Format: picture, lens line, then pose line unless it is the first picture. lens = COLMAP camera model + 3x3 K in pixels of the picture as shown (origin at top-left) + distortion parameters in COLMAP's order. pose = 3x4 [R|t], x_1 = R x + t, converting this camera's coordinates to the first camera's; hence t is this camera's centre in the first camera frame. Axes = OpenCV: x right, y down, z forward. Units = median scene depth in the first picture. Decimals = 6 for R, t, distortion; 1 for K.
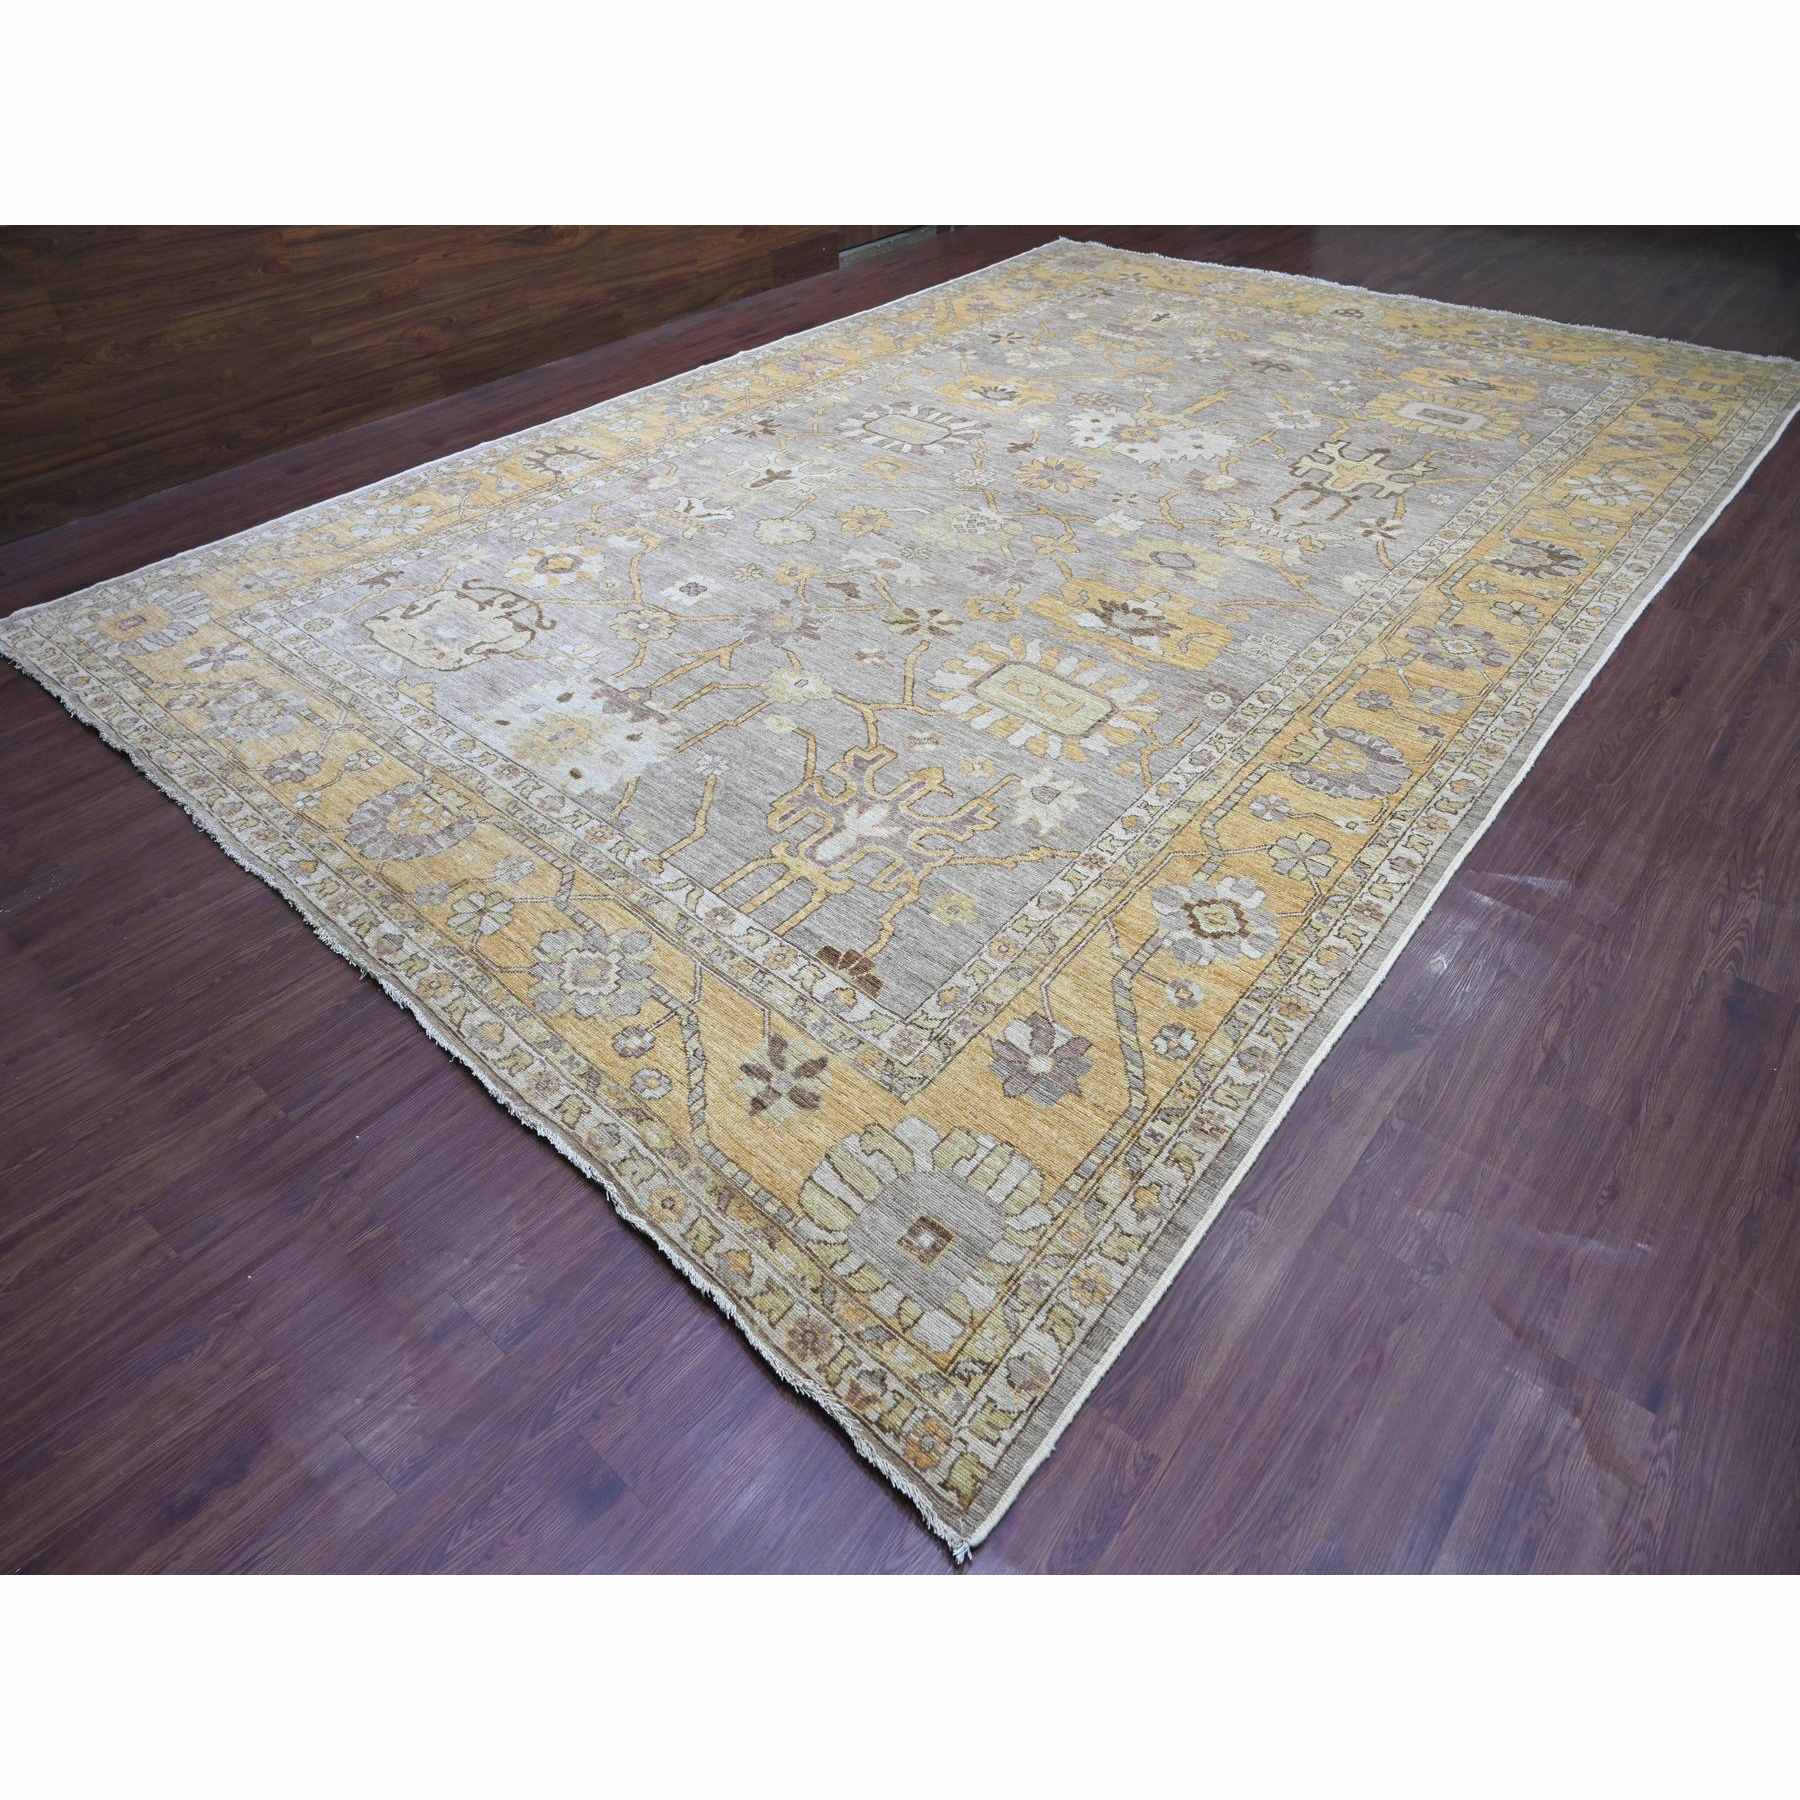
lens RADIAL K [[1111.8, 0, 900.0], [0, 1111.8, 900.0], [0, 0, 1]] dist [-0.008086, -0.000184]
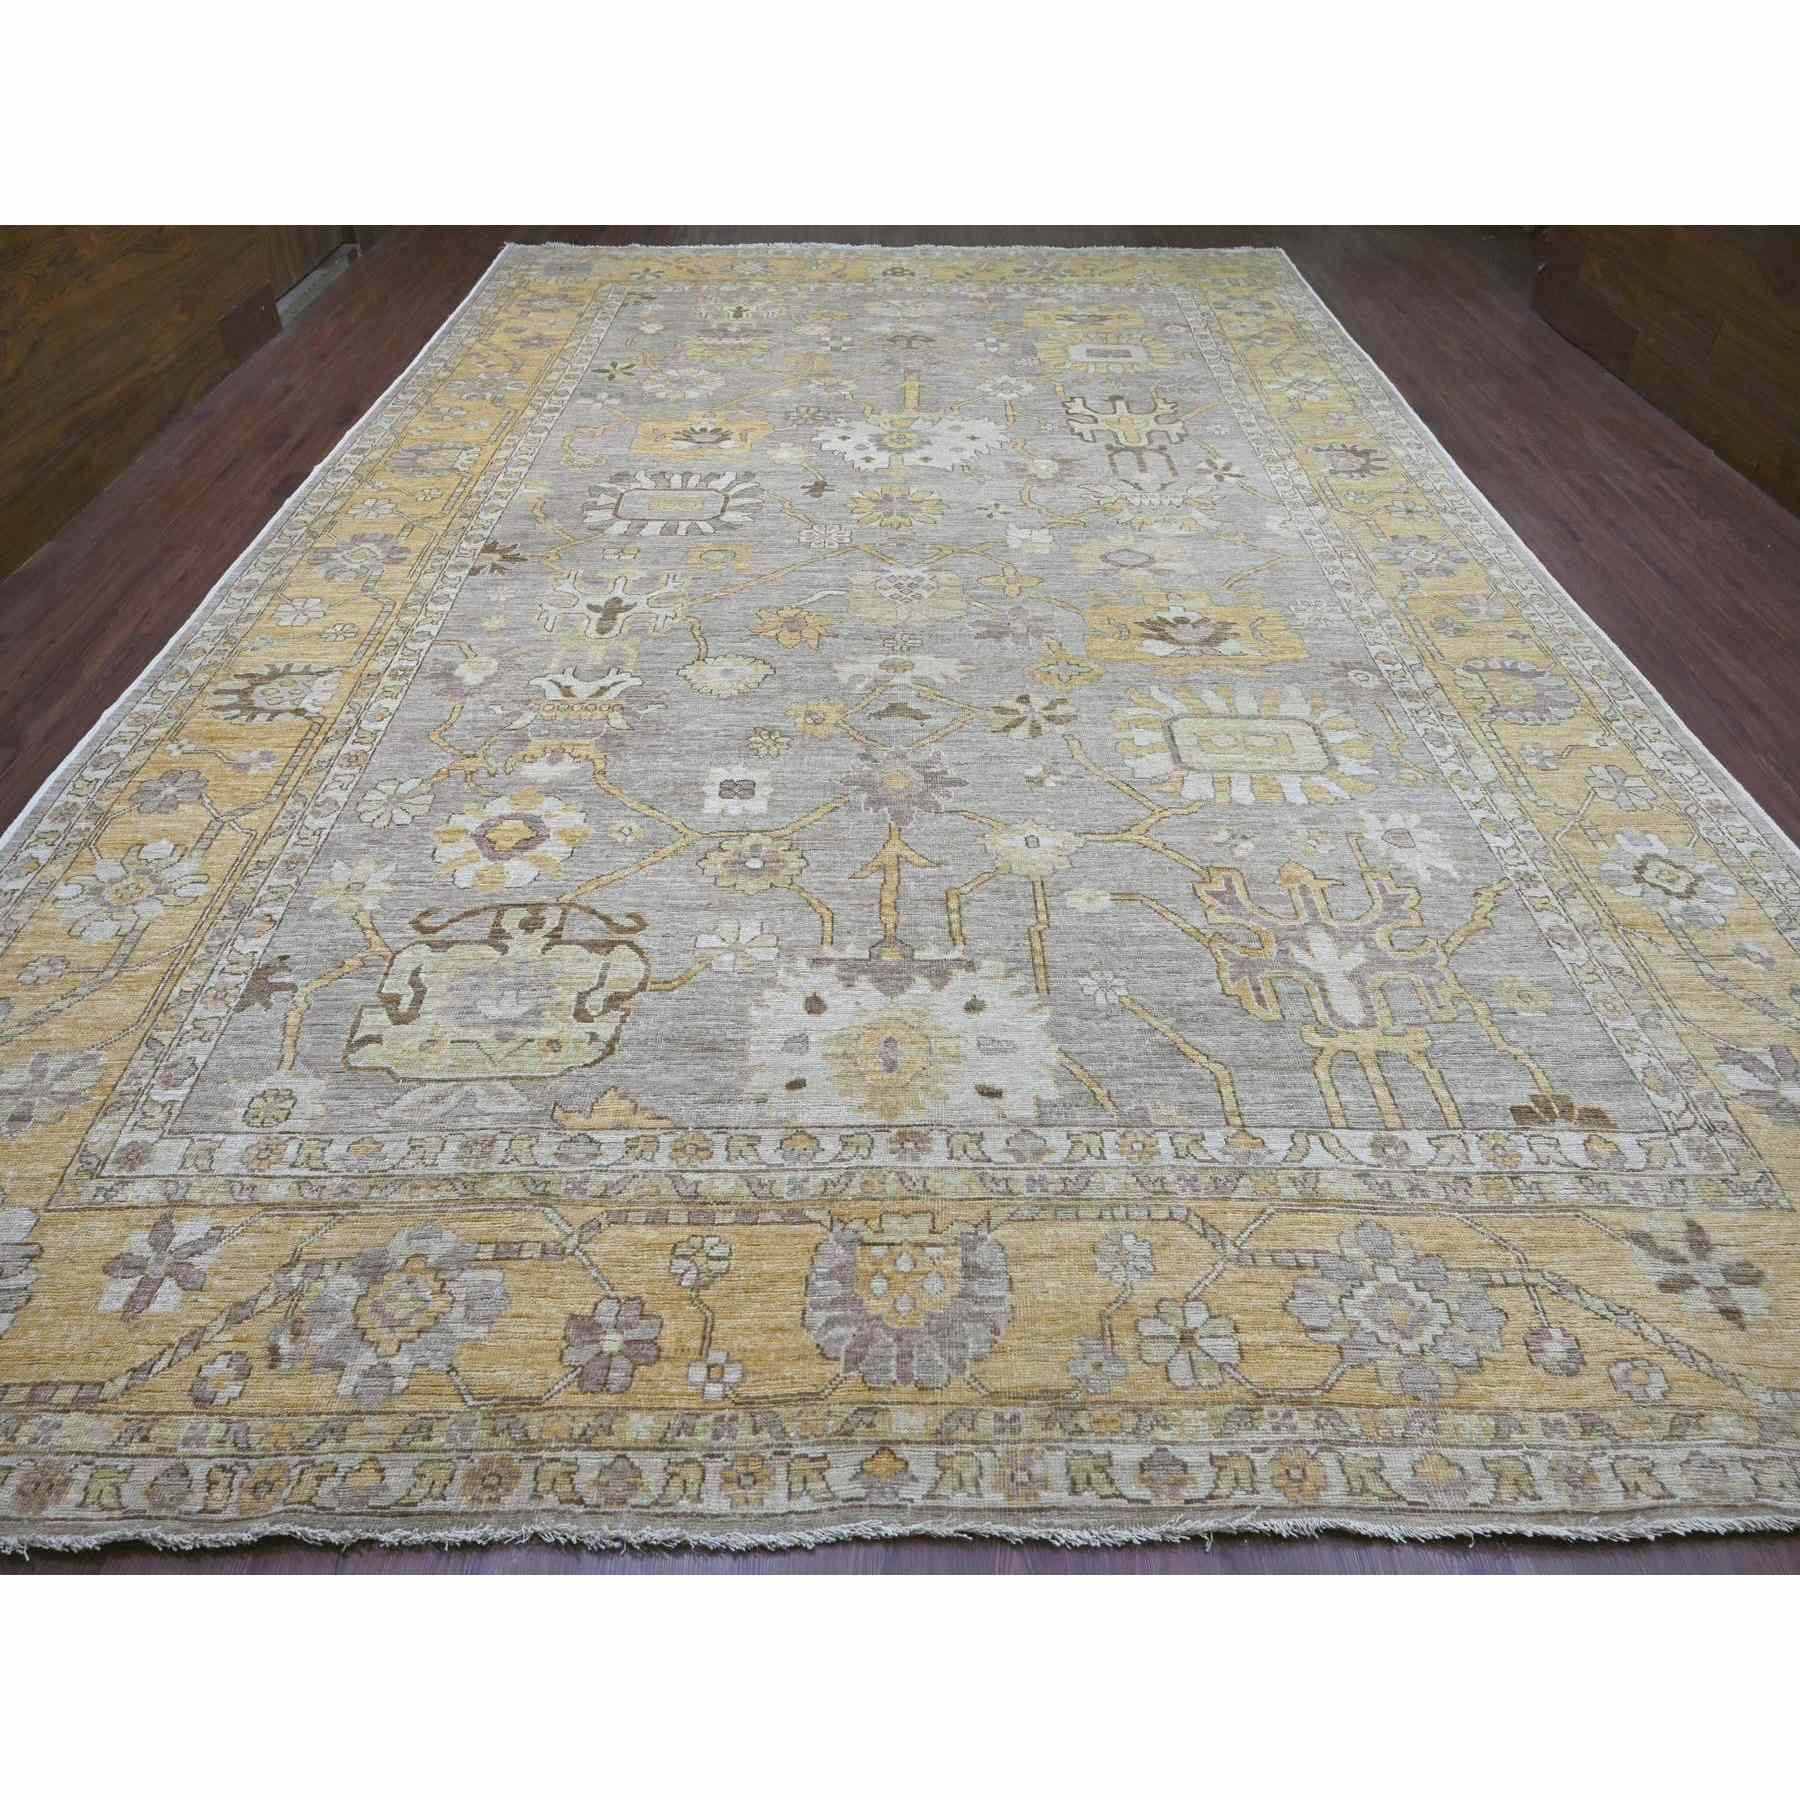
lens RADIAL K [[1111.8, 0, 900.0], [0, 1111.8, 900.0], [0, 0, 1]] dist [-0.008086, -0.000184]
pose [[0.747755, -0.444087, 0.493608, -0.499060], [0.430950, 0.890154, 0.148013, -0.278299], [-0.505118, 0.102043, 0.856996, 0.333375]]
